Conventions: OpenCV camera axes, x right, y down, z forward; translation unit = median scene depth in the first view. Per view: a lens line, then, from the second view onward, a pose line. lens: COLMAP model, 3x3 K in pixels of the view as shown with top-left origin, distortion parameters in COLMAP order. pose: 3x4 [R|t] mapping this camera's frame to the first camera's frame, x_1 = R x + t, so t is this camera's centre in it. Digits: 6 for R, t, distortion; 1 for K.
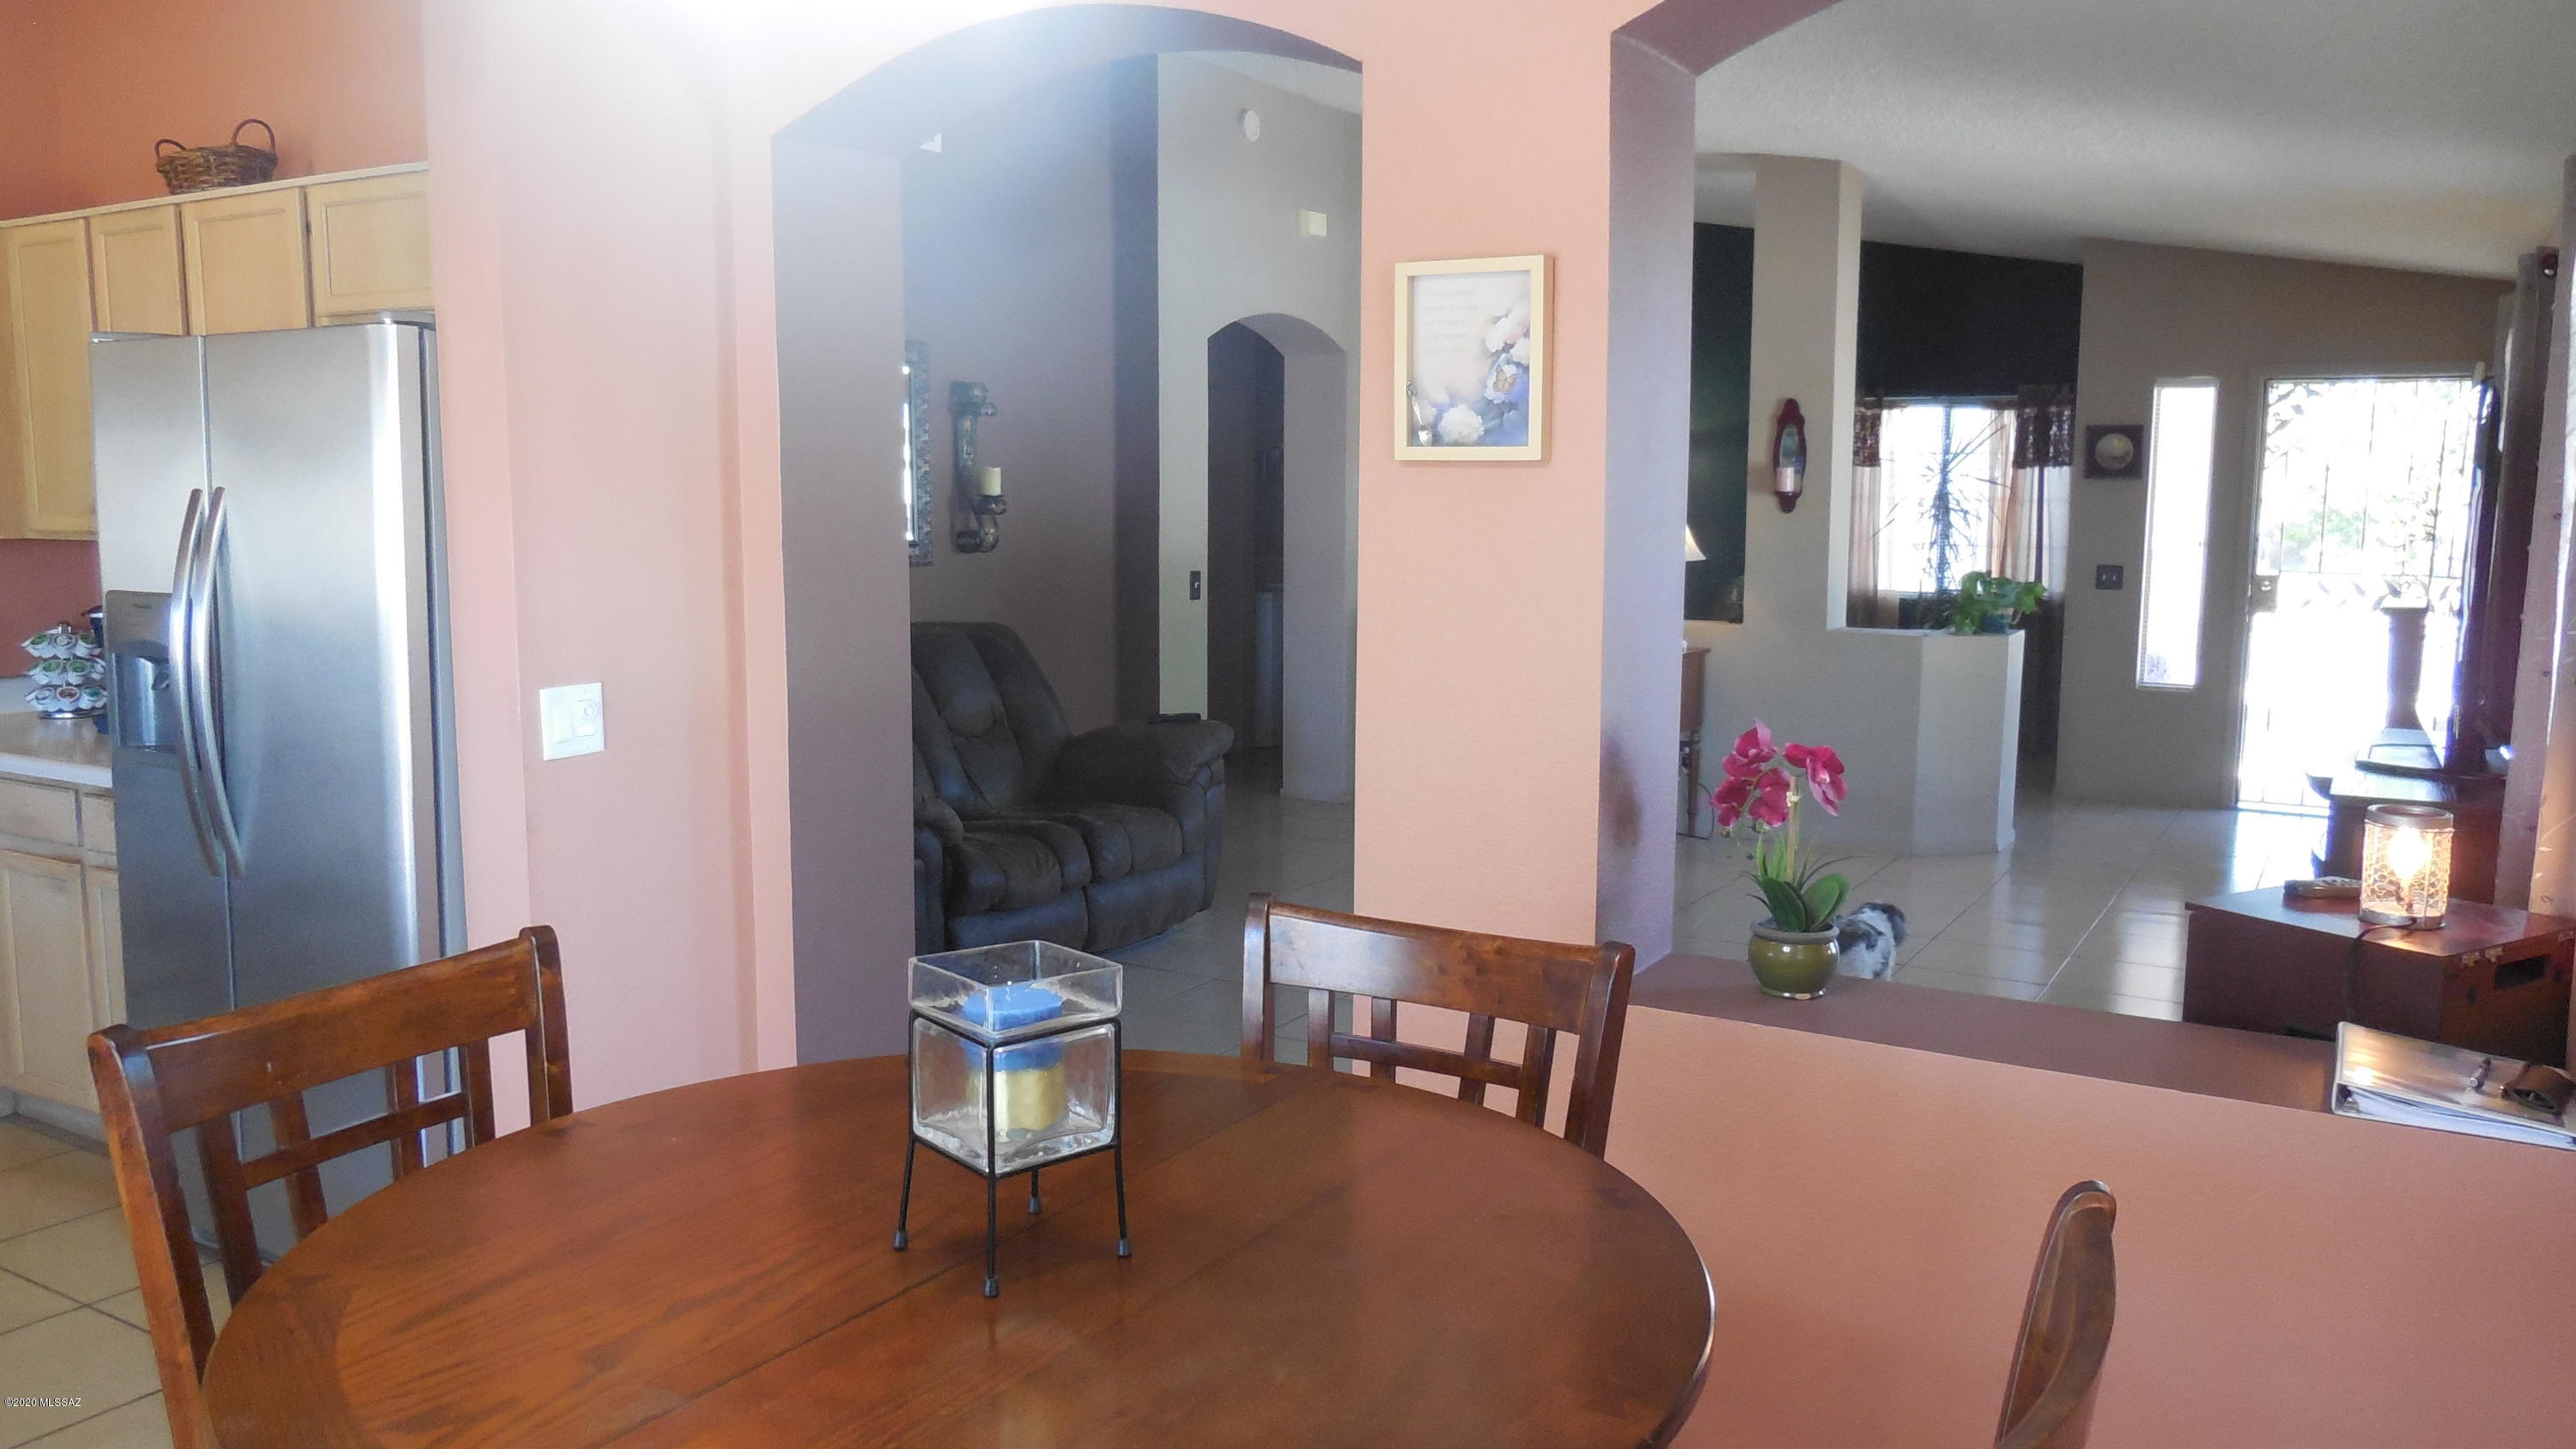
lens RADIAL K [[1895.0, 0, 1292.4], [0, 1895.0, 735.9], [0, 0, 1]] dist [-0.024478, 0.014412]
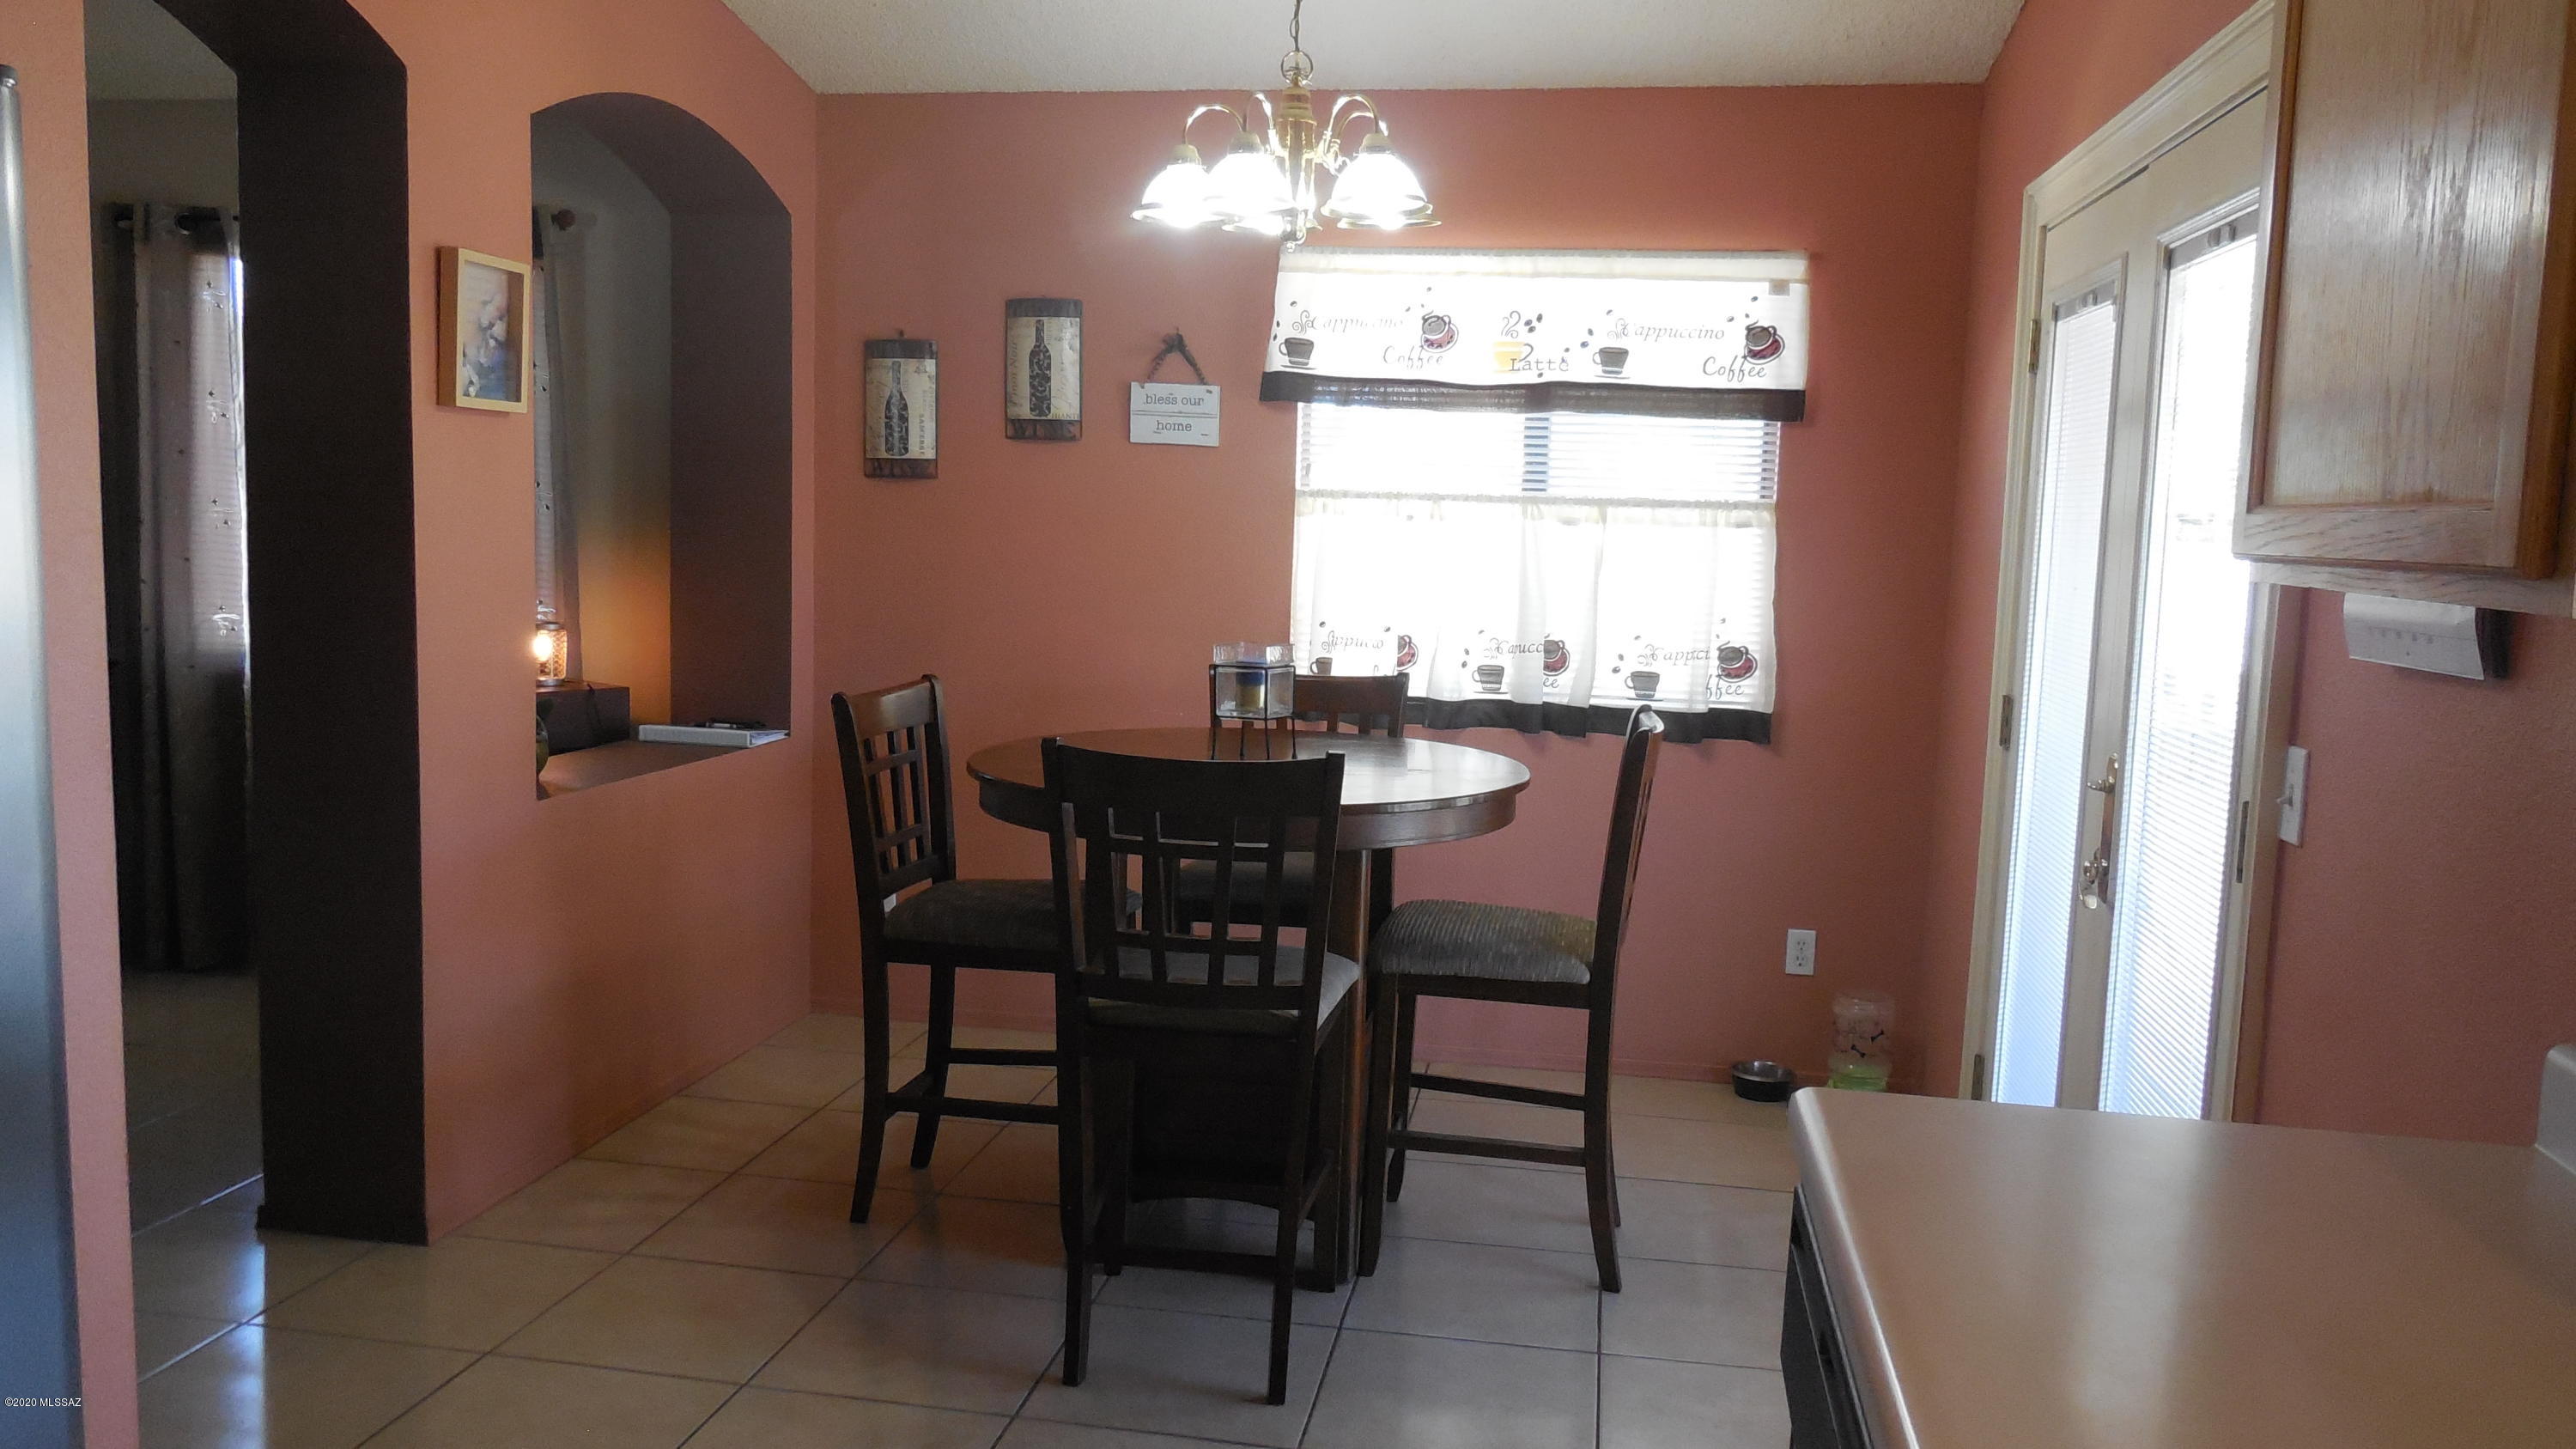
lens RADIAL K [[1895.0, 0, 1283.1], [0, 1895.0, 720.5], [0, 0, 1]] dist [-0.024478, 0.014412]
pose [[-0.353168, -0.121106, 0.927689, -0.406727], [0.086106, 0.983170, 0.161129, -0.029916], [-0.931589, 0.136785, -0.336796, 0.293209]]
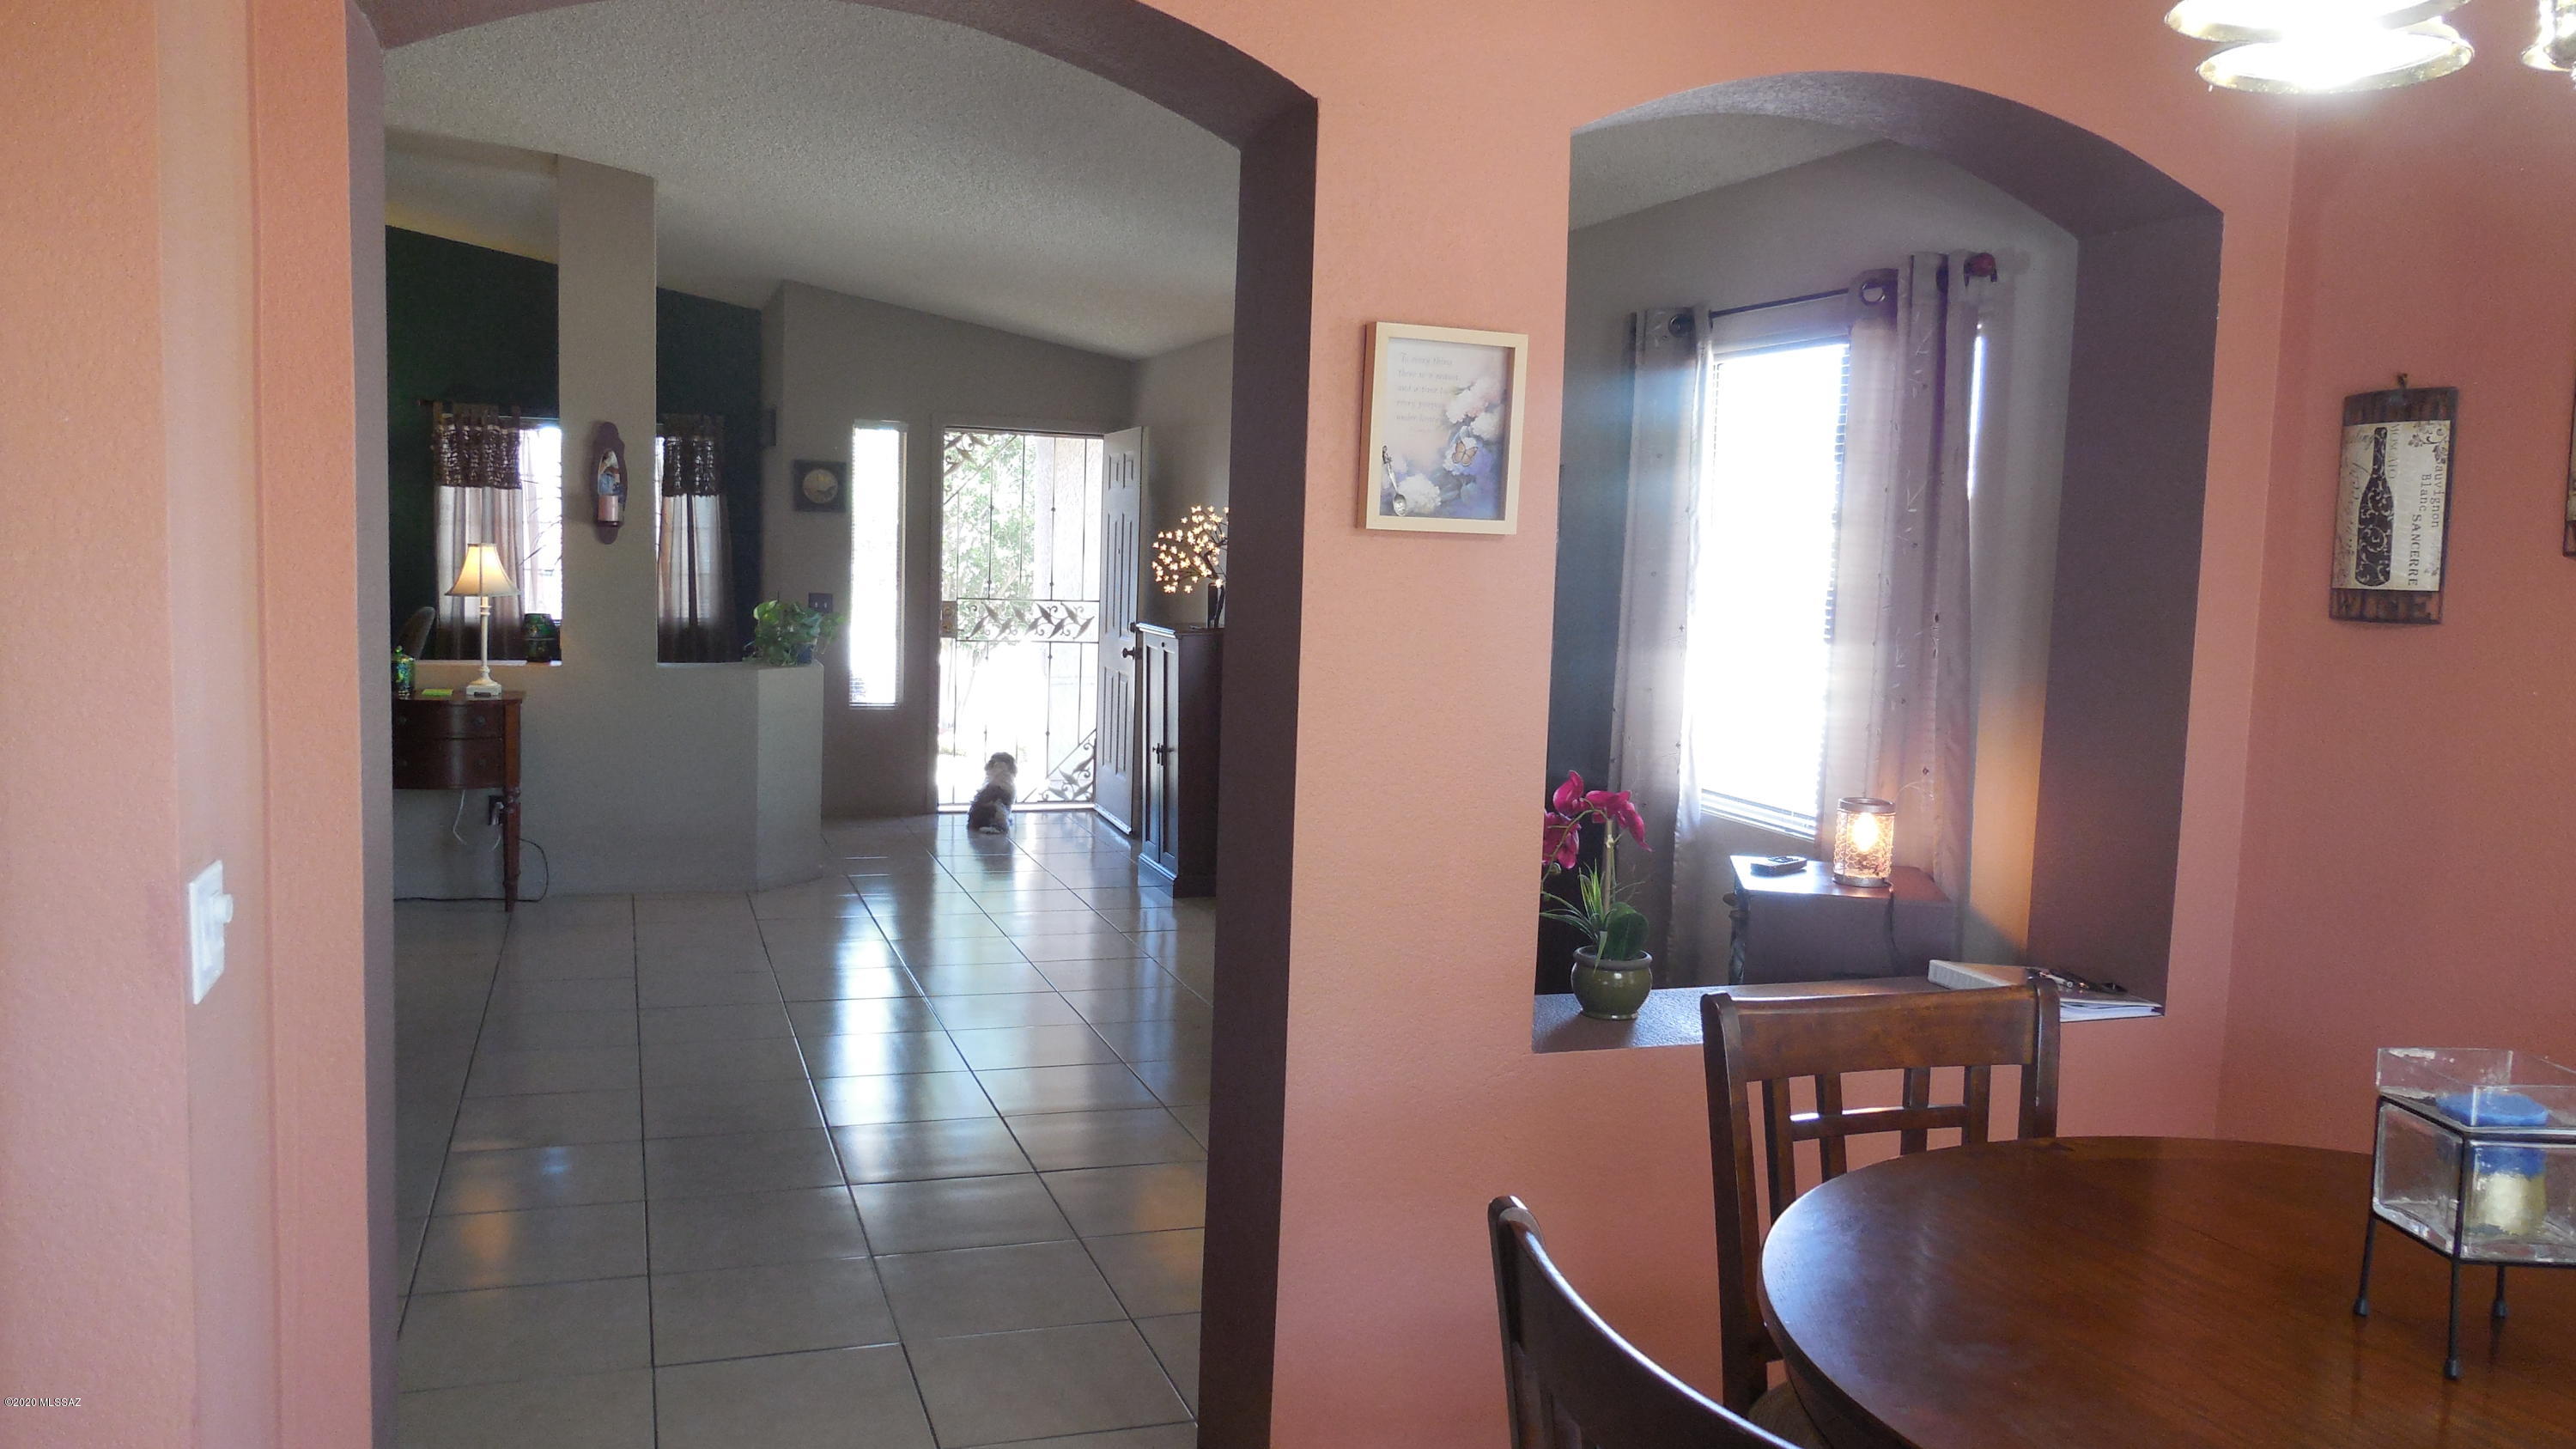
lens RADIAL K [[1895.0, 0, 1258.3], [0, 1895.0, 718.5], [0, 0, 1]] dist [-0.024478, 0.014412]
pose [[0.652943, -0.056527, 0.755294, -0.219067], [0.068329, 0.997541, 0.015587, -0.021668], [-0.754318, 0.041431, 0.655200, 0.132373]]
